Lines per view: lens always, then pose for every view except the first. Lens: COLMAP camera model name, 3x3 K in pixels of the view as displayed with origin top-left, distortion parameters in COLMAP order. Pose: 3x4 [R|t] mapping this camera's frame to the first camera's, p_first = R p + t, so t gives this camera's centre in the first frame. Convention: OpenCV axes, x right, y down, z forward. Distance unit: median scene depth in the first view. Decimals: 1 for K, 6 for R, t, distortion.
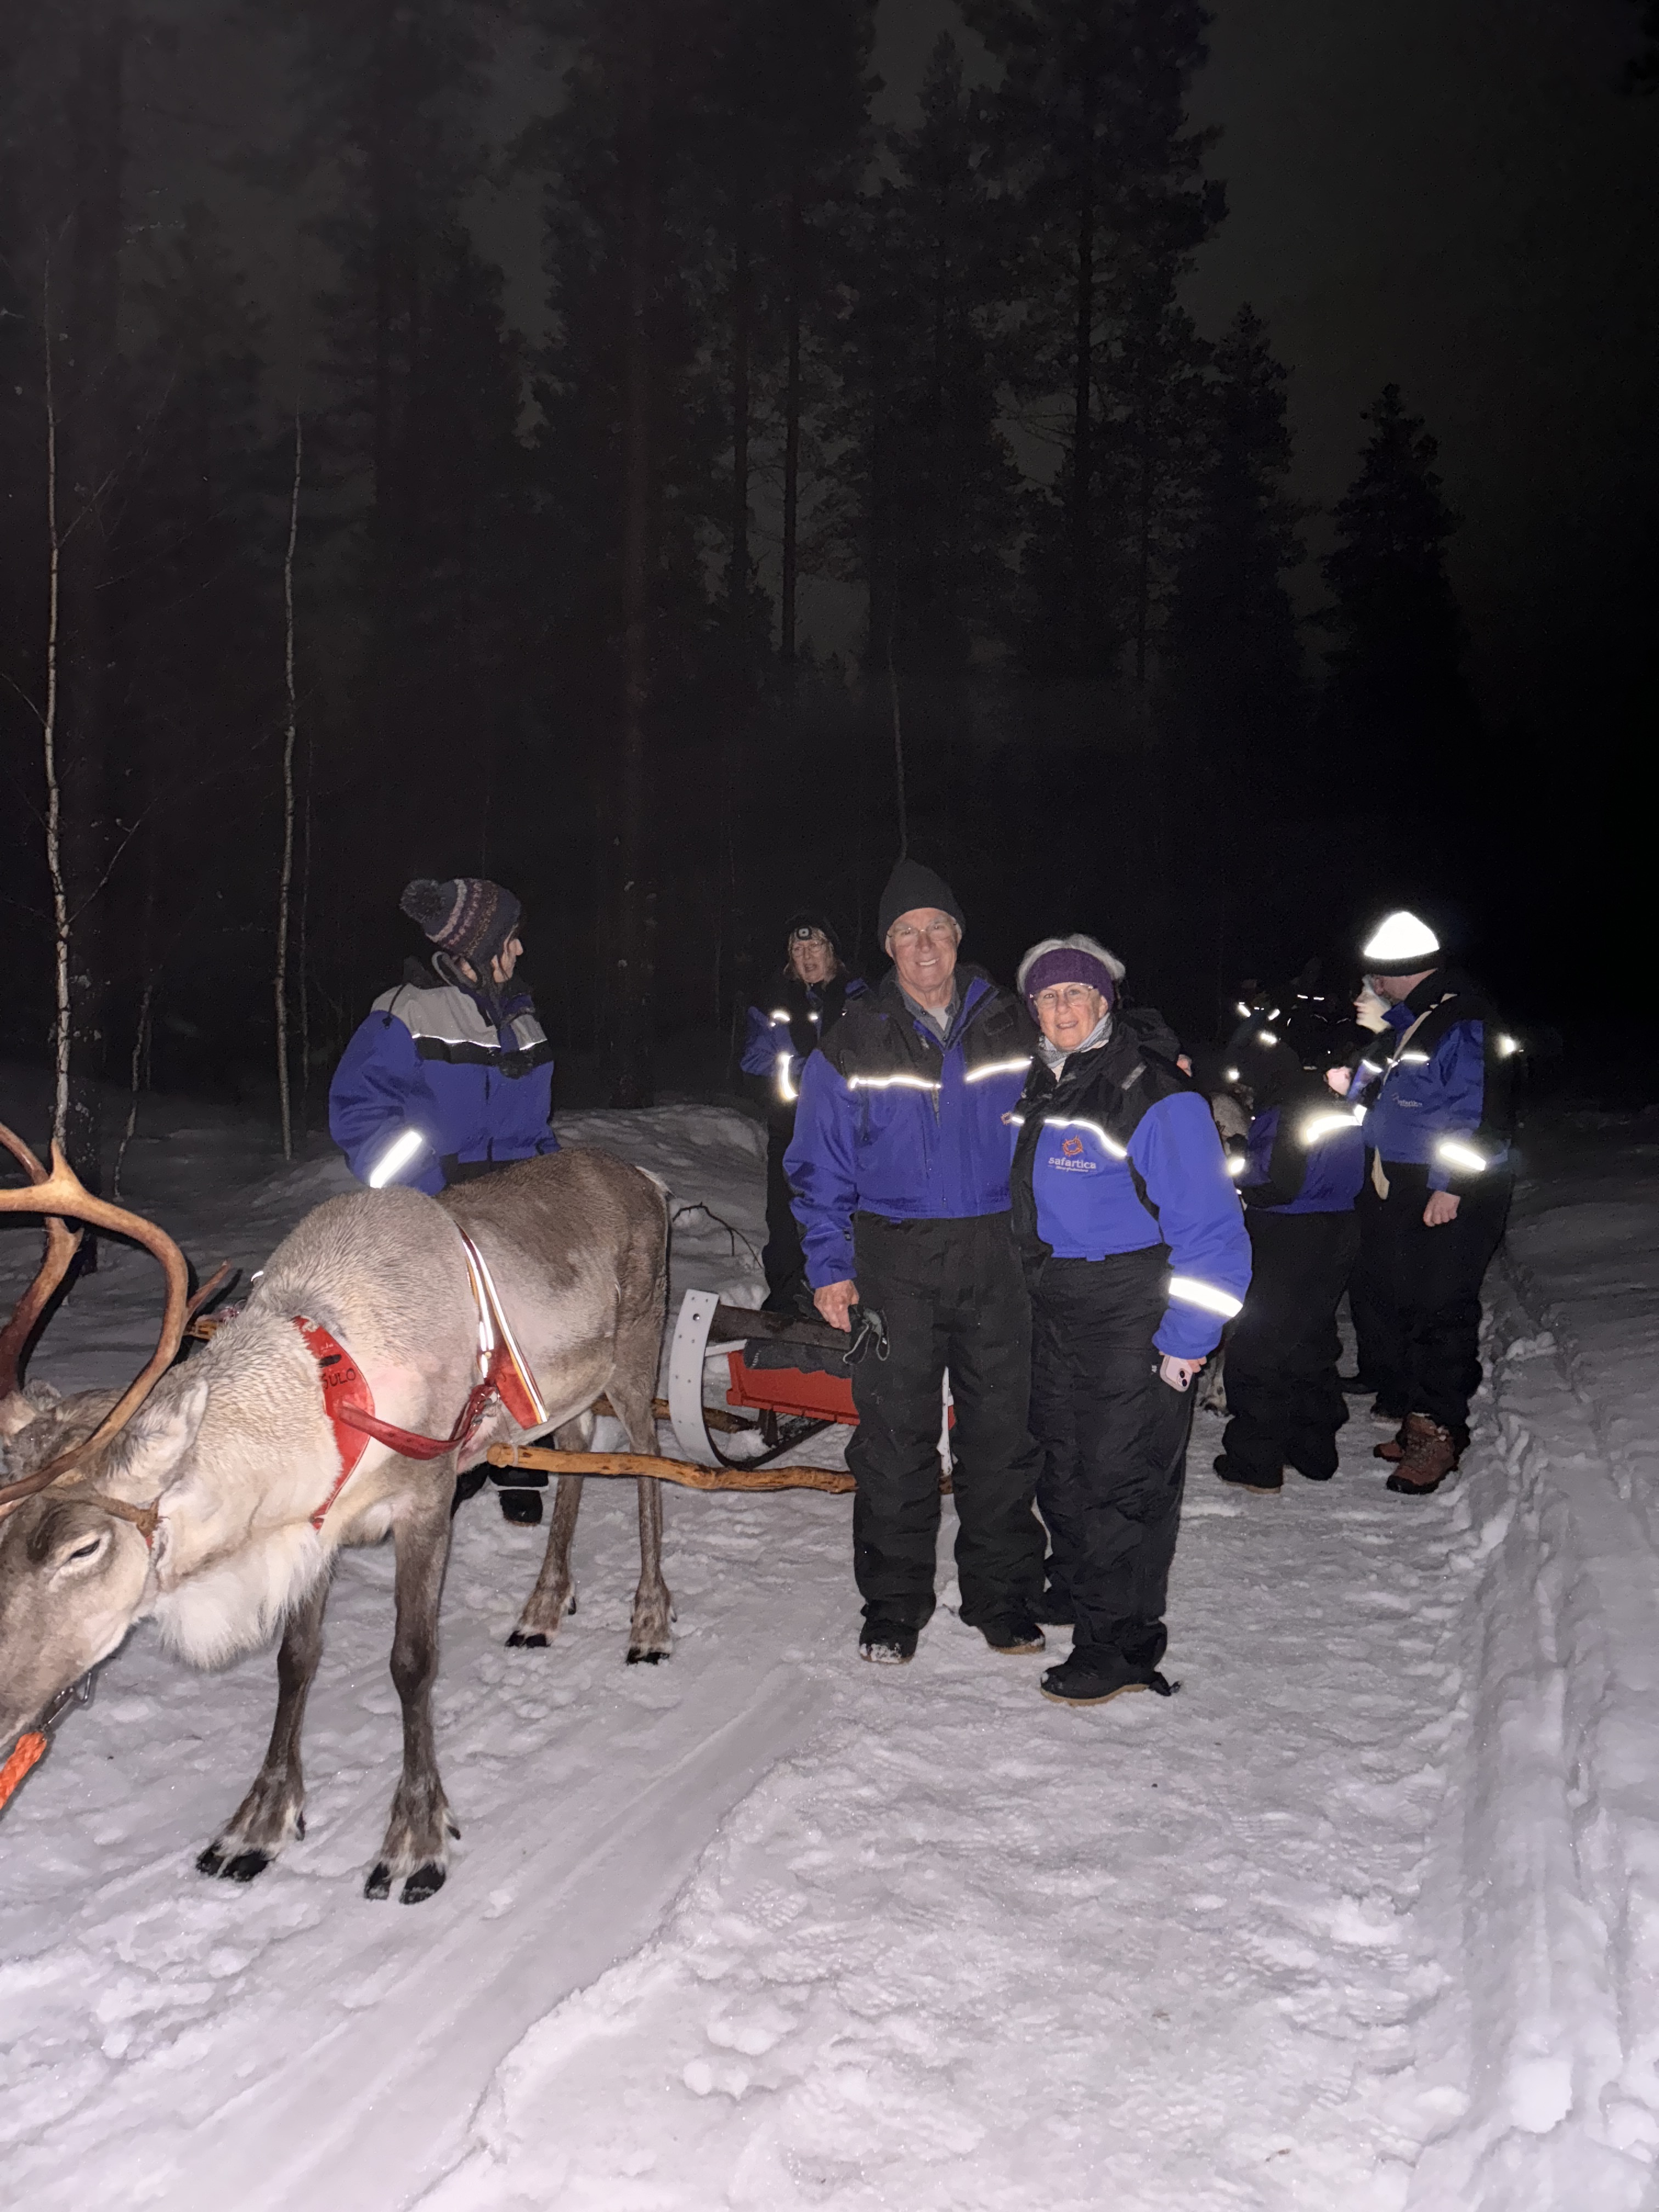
lens RADIAL K [[1565.3, 0, 829.5], [0, 1565.3, 1106.0], [0, 0, 1]] dist [0.079915, -0.111794]
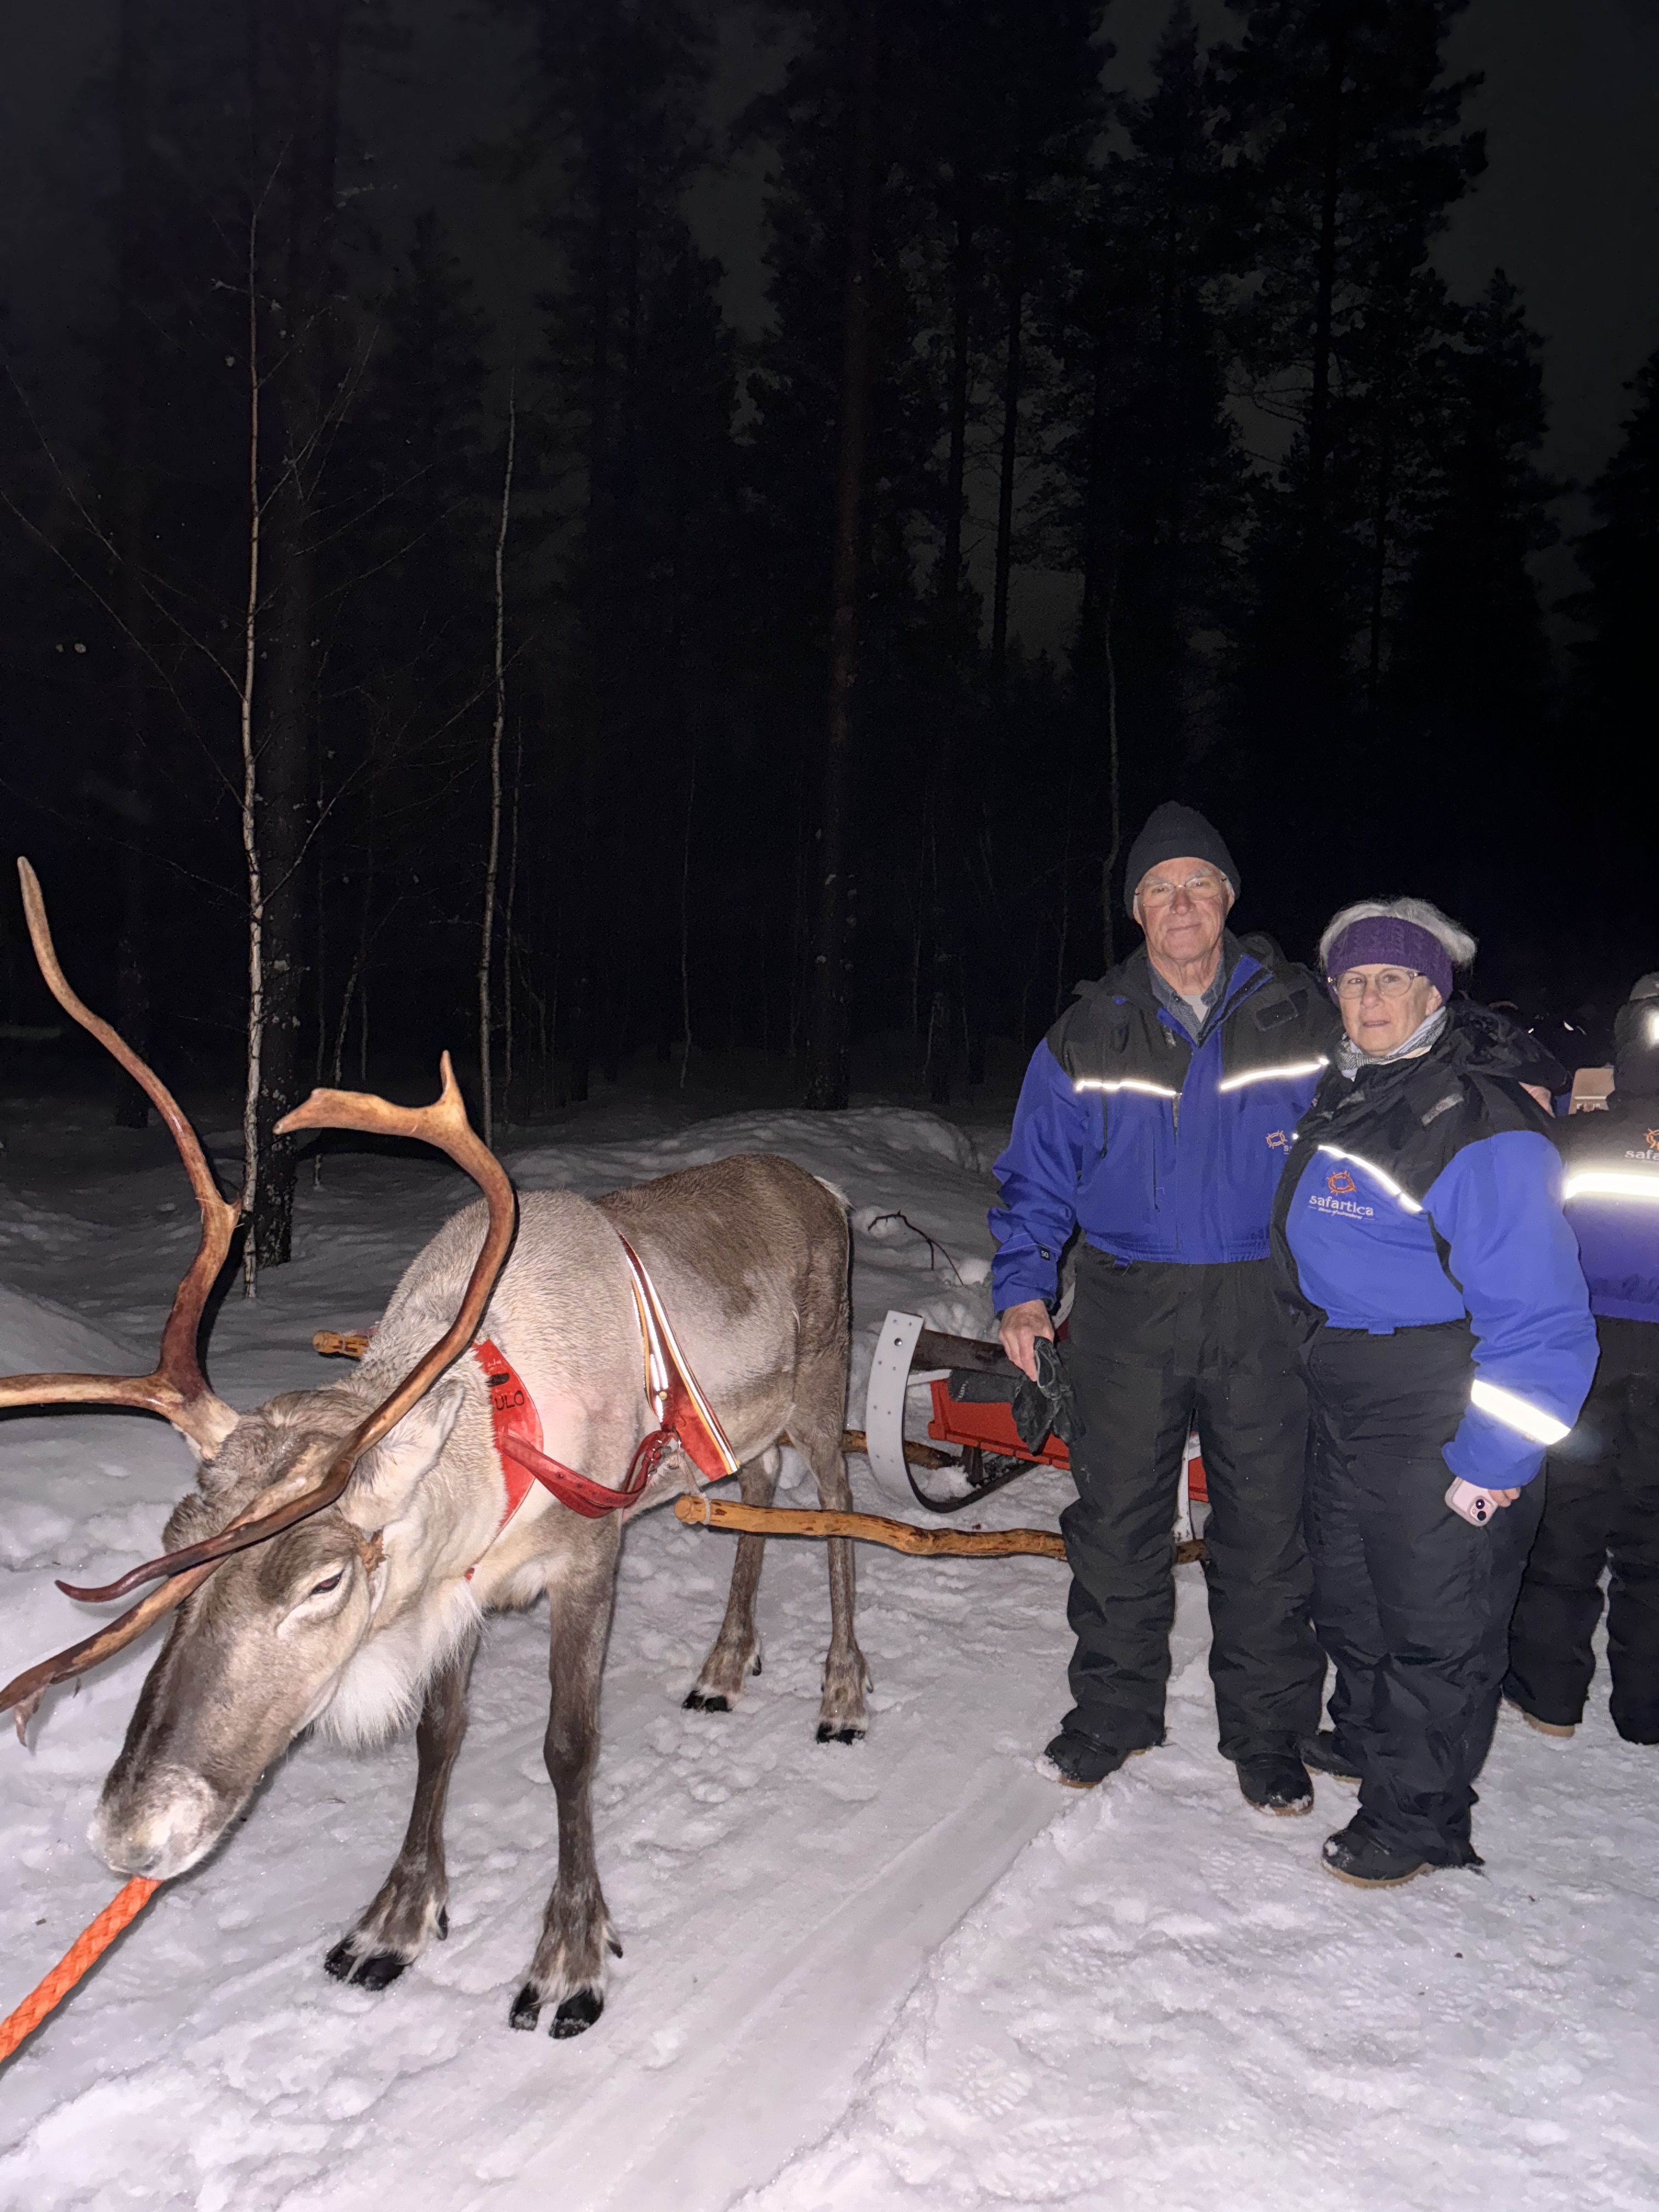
lens RADIAL K [[1562.1, 0, 820.1], [0, 1562.1, 1126.4], [0, 0, 1]] dist [0.058235, -0.070135]
pose [[0.991412, 0.025771, -0.128213, -0.022553], [-0.024469, 0.999632, 0.011720, 0.001522], [0.128468, -0.008482, 0.991677, 0.132927]]
